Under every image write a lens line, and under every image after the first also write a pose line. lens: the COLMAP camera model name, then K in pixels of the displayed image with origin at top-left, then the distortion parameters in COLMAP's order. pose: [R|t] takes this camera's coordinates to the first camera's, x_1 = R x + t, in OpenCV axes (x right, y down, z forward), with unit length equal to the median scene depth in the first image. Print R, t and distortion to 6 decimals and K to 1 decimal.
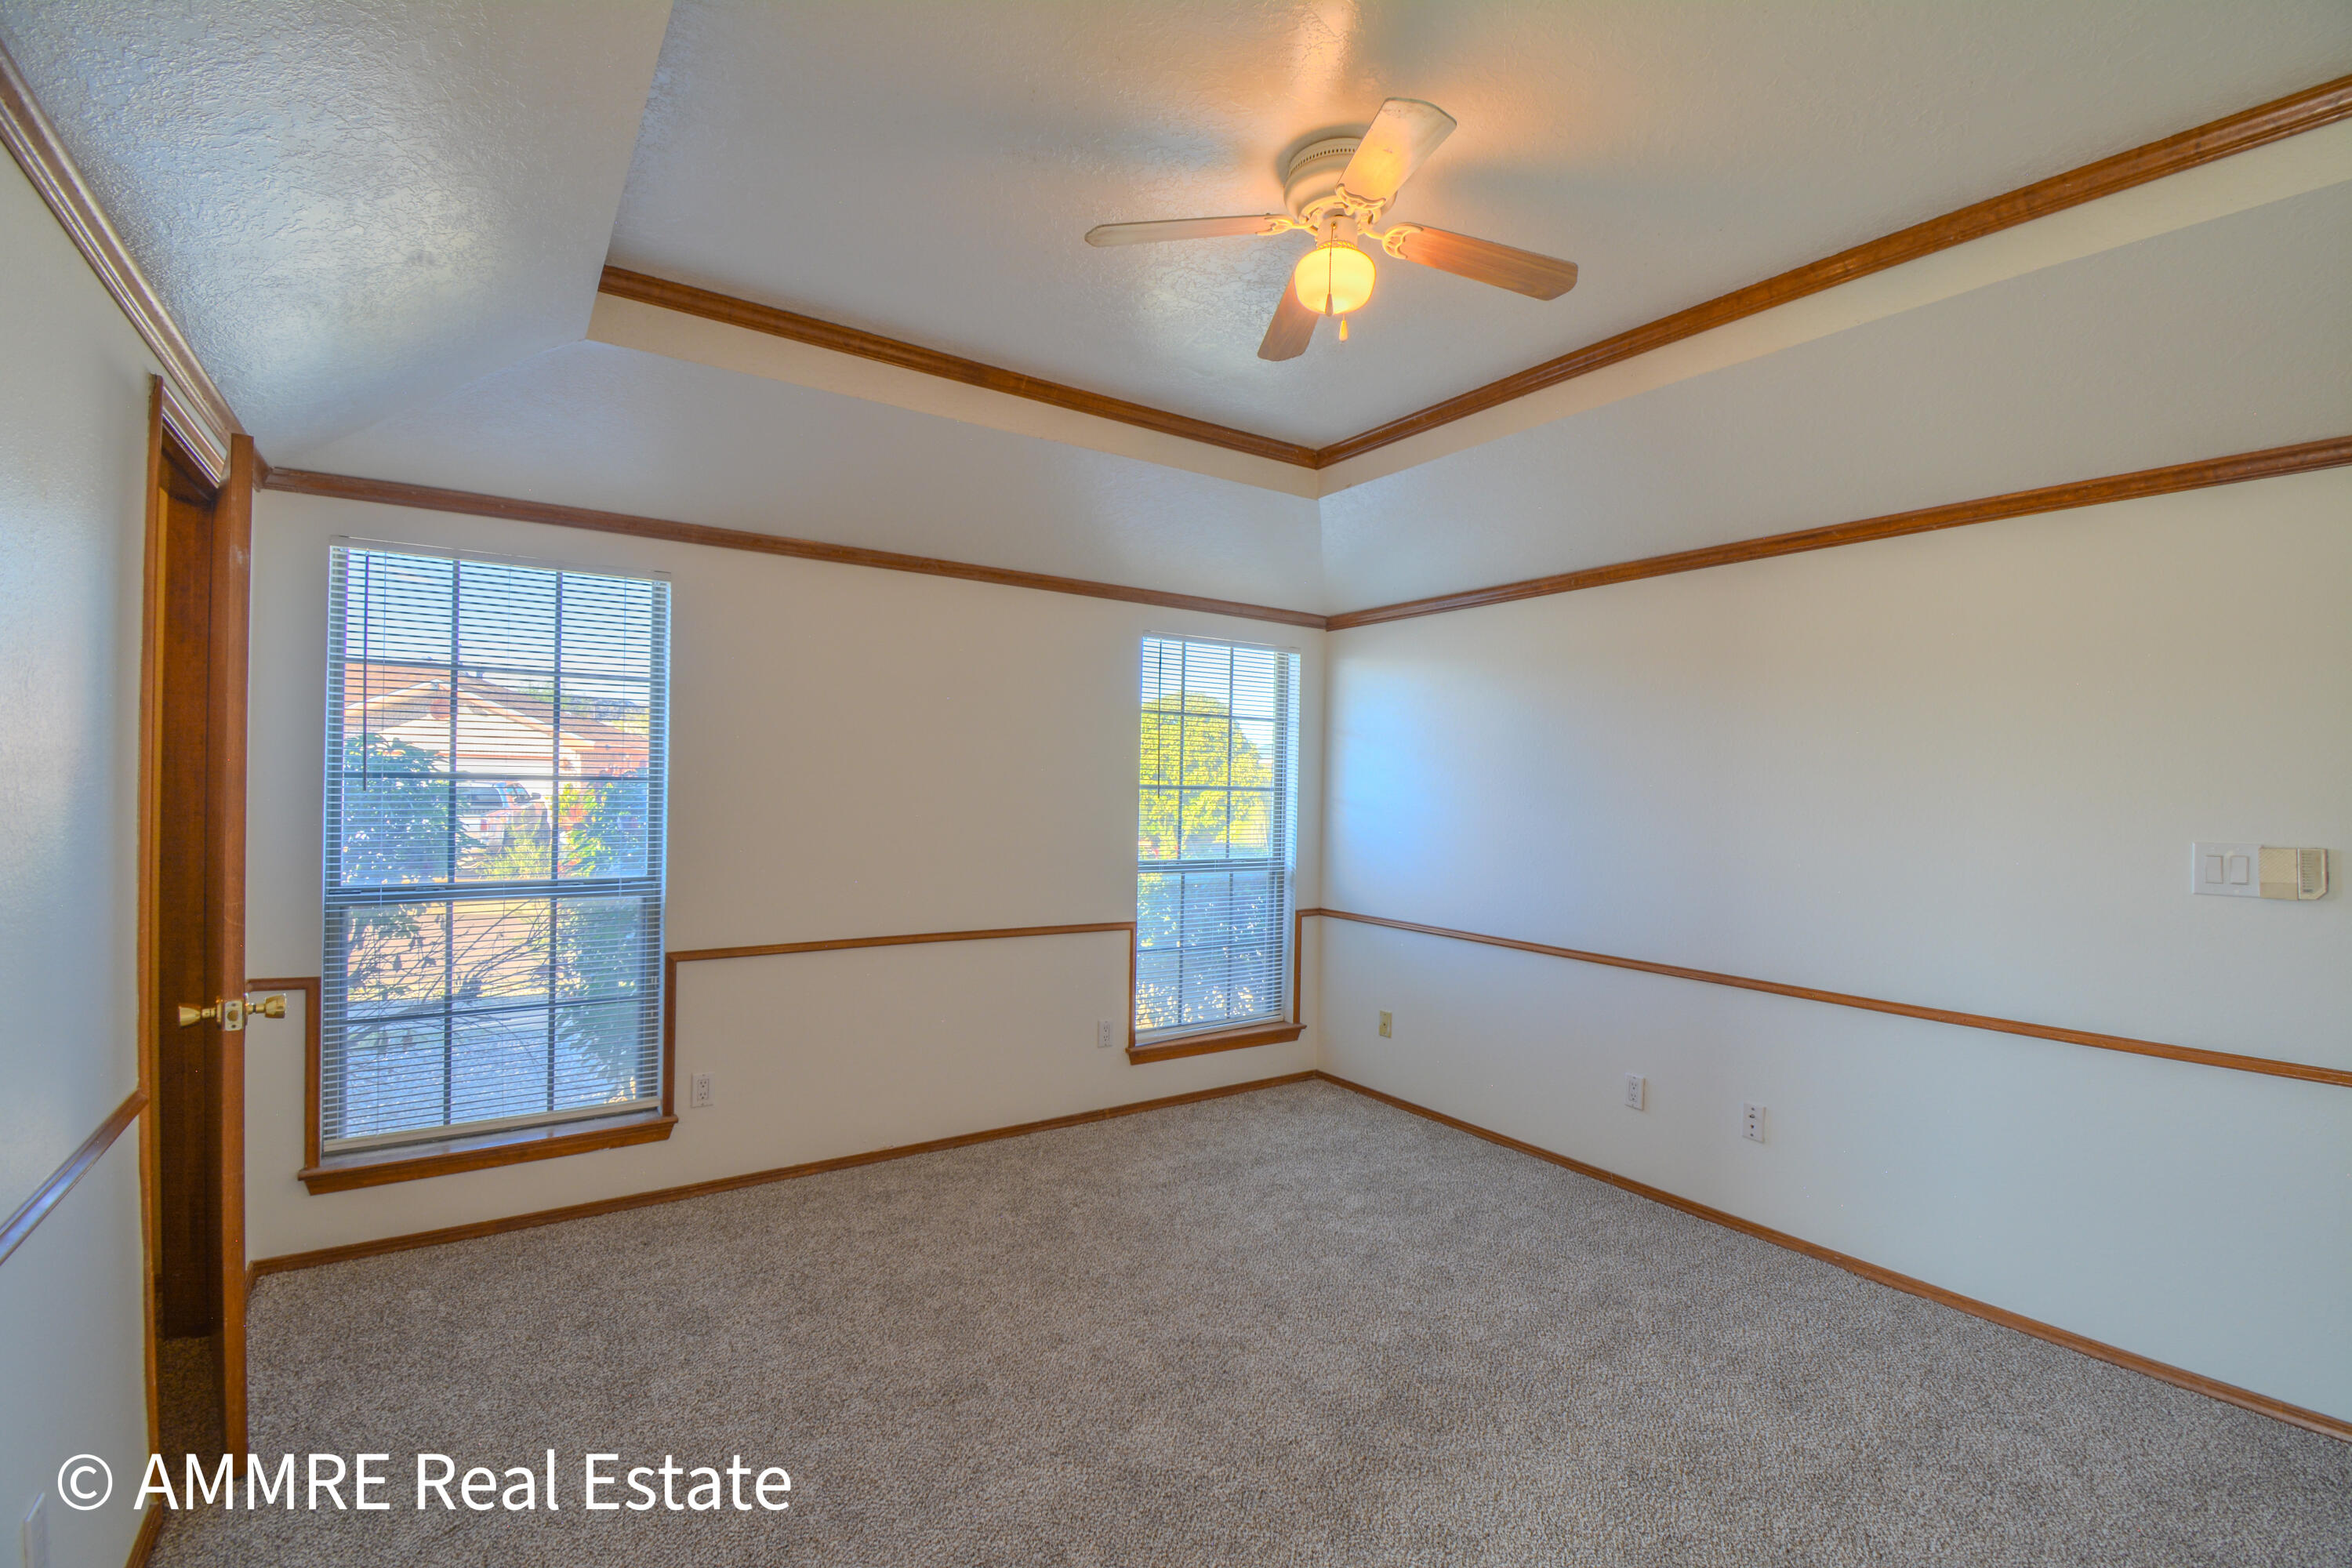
lens RADIAL K [[1068.9, 0, 1206.8], [0, 1068.9, 808.3], [0, 0, 1]] dist [0.003182, -0.012814]
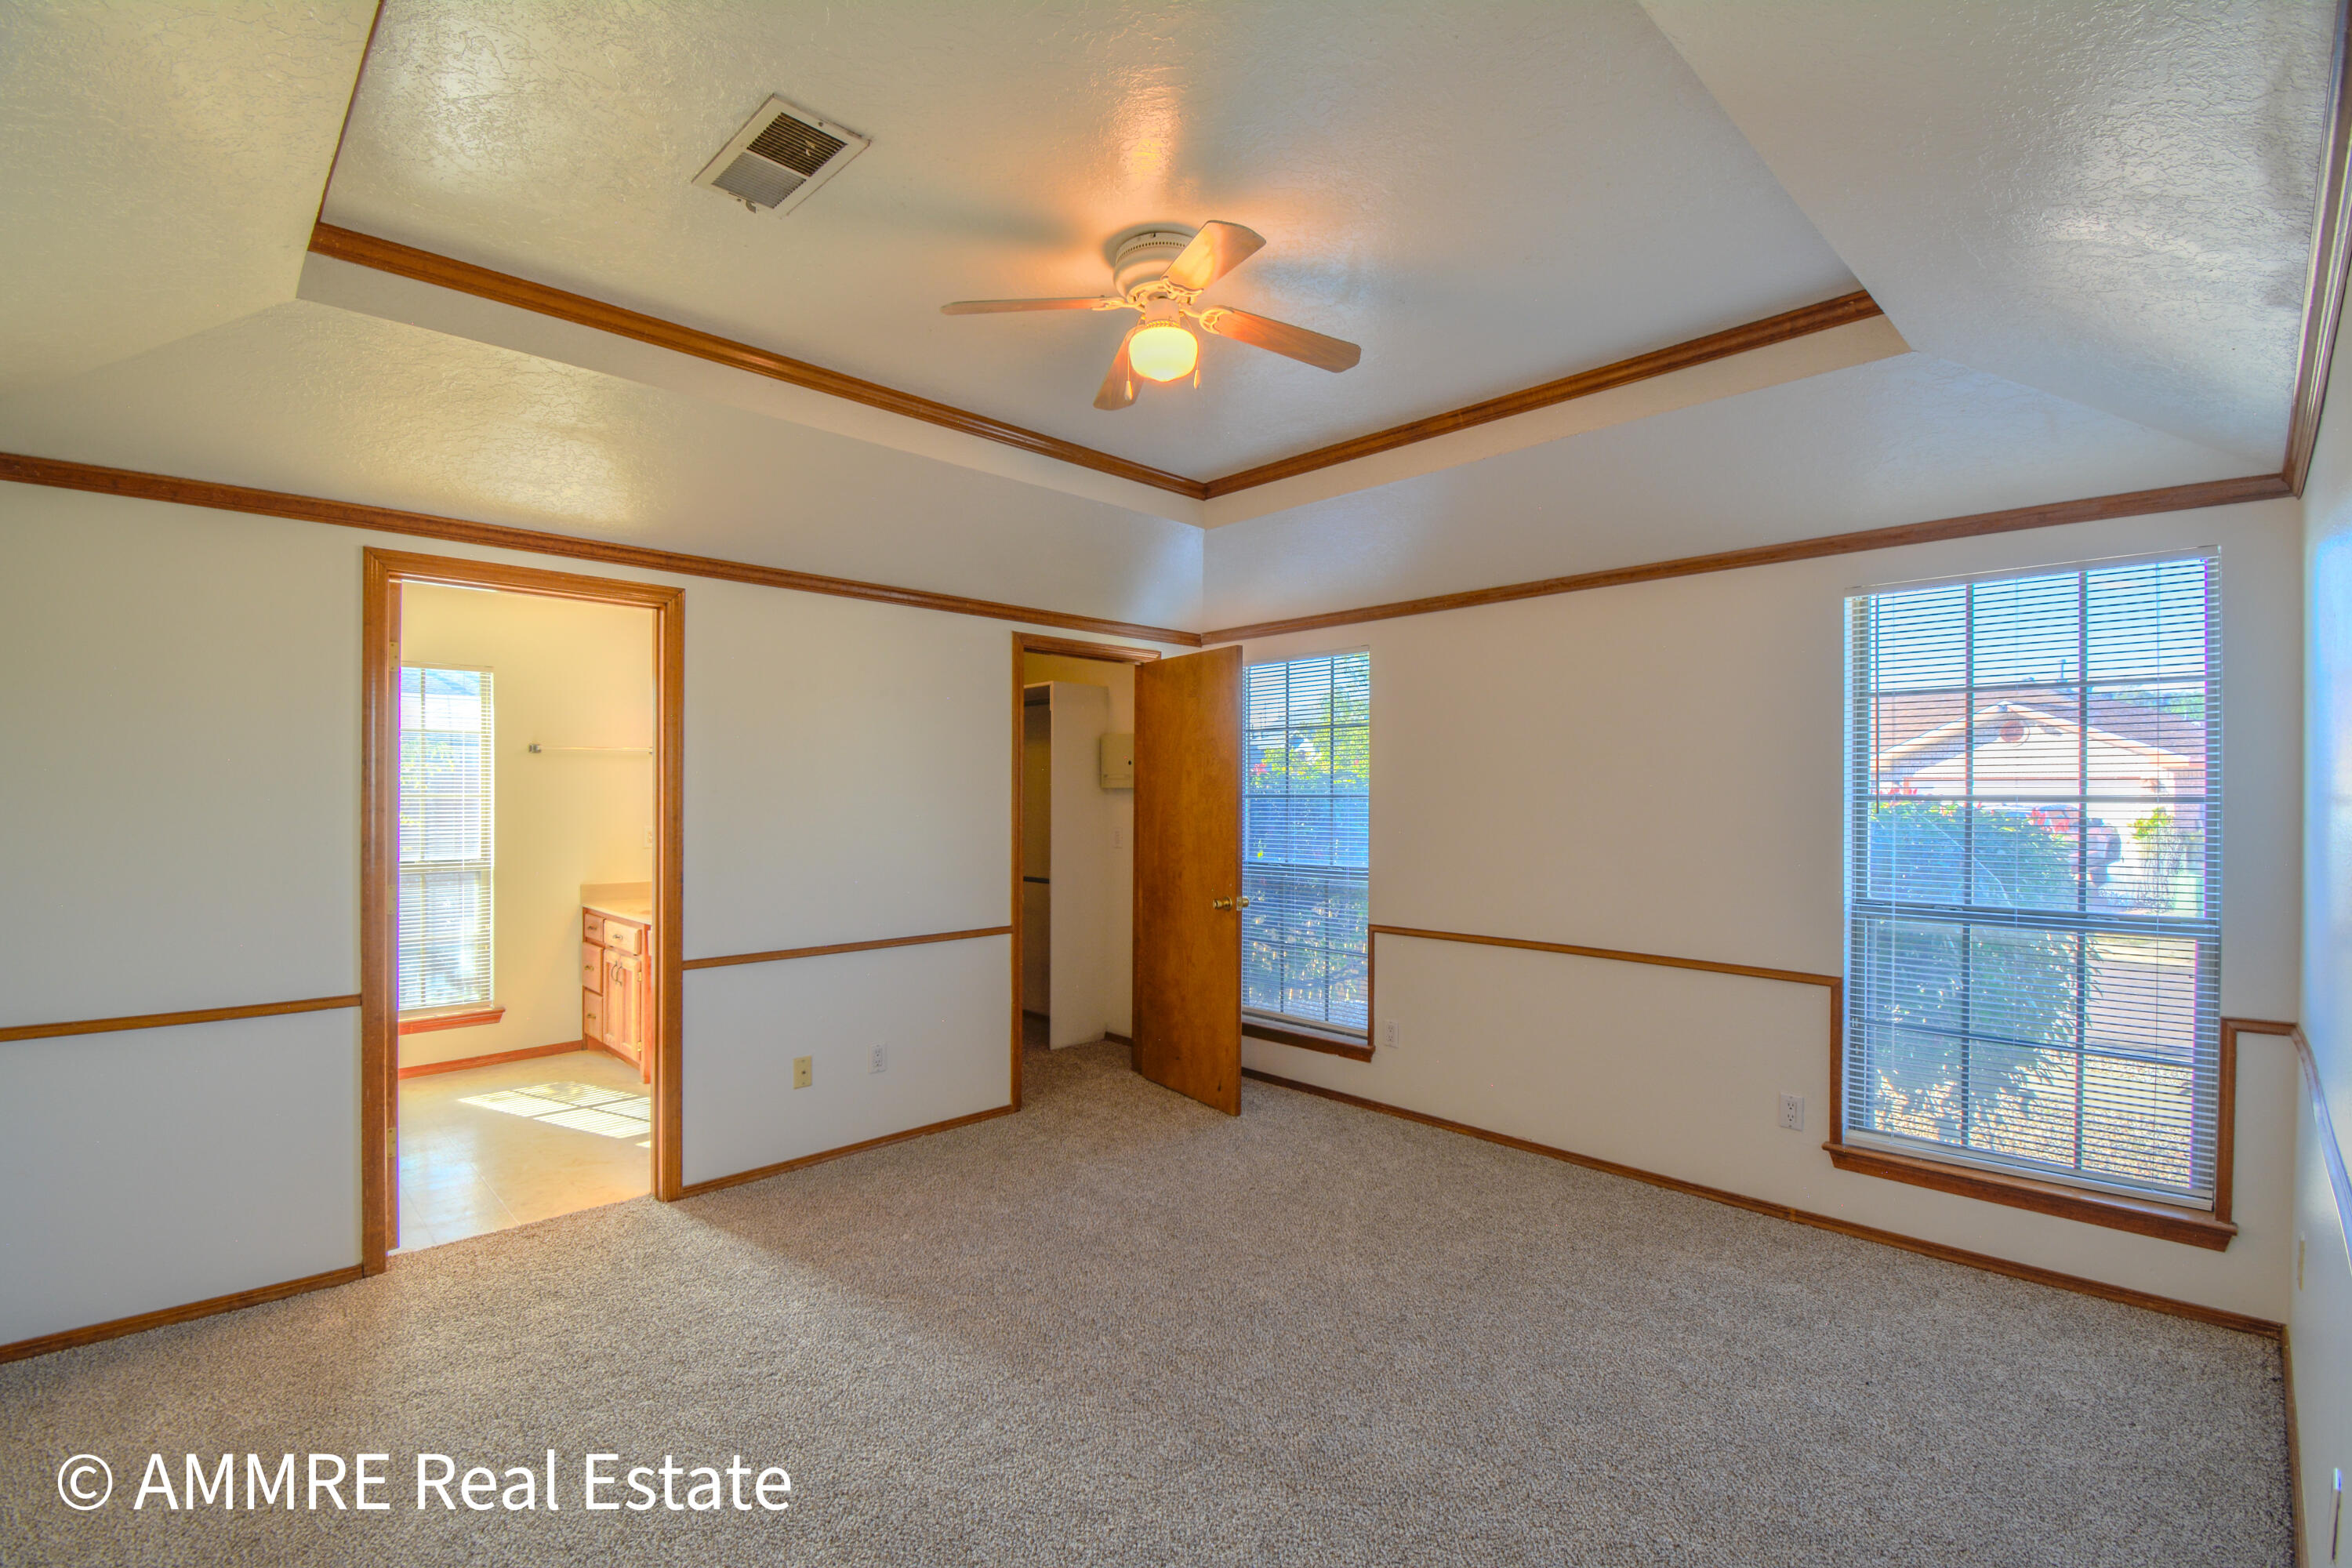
lens RADIAL K [[1068.9, 0, 1192.2], [0, 1068.9, 797.9], [0, 0, 1]] dist [0.003182, -0.012814]
pose [[0.140899, -0.014275, -0.989921, 0.612976], [-0.019208, 0.999668, -0.017149, 0.001750], [0.989838, 0.021431, 0.140579, 0.439859]]
